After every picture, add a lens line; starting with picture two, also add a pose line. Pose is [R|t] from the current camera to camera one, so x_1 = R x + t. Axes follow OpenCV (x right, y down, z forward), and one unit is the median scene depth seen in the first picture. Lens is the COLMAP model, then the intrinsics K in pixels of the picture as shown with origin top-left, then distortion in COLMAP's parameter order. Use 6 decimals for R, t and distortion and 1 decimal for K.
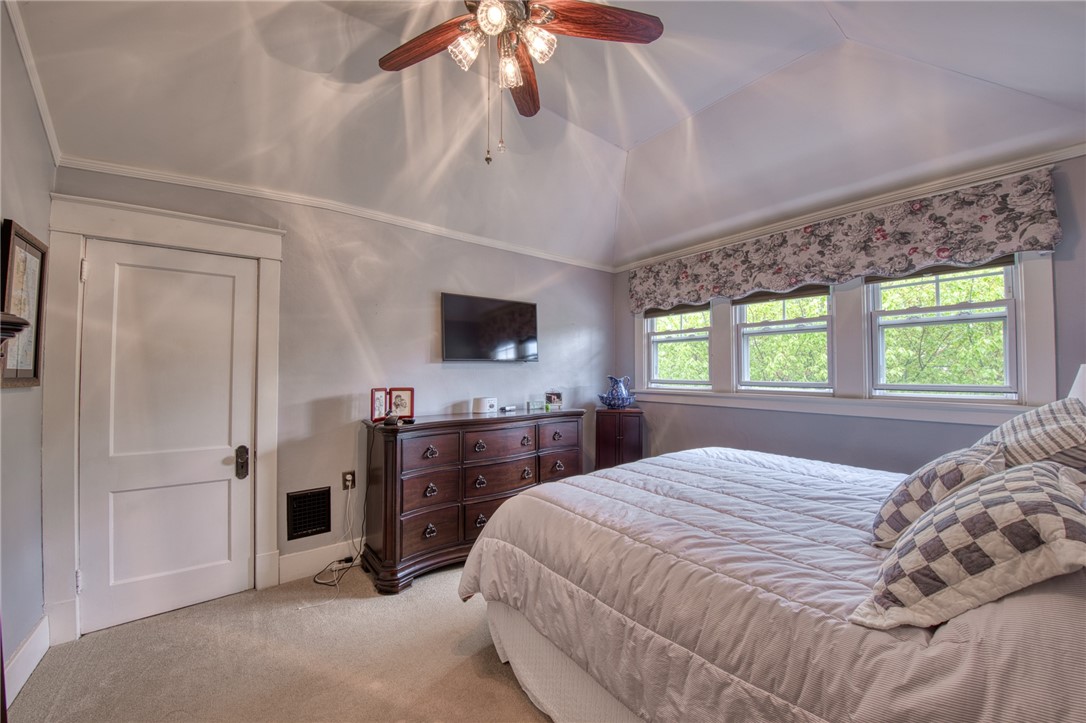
lens RADIAL K [[394.4, 0, 538.7], [0, 394.4, 359.7], [0, 0, 1]] dist [-0.013337, -0.000098]
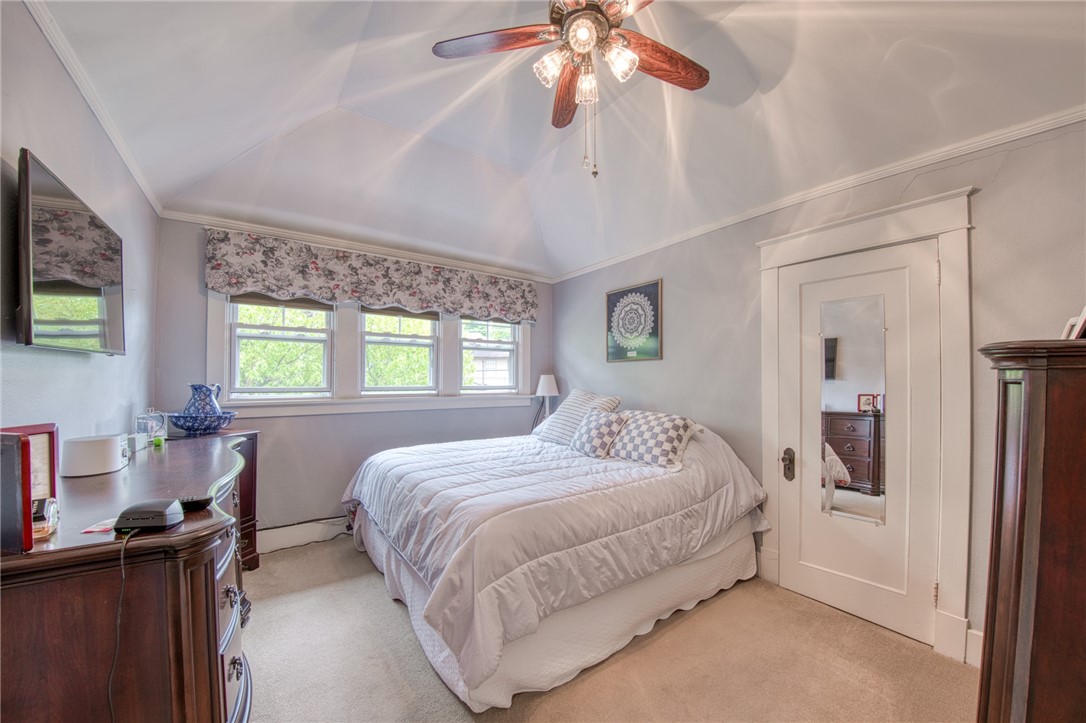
lens RADIAL K [[356.8, 0, 540.5], [0, 356.8, 384.6], [0, 0, 1]] dist [0.016616, -0.000007]
pose [[0.076573, -0.017661, 0.996908, -0.423725], [-0.027147, 0.999436, 0.019791, 0.019597], [-0.996694, -0.028578, 0.076051, 0.469079]]
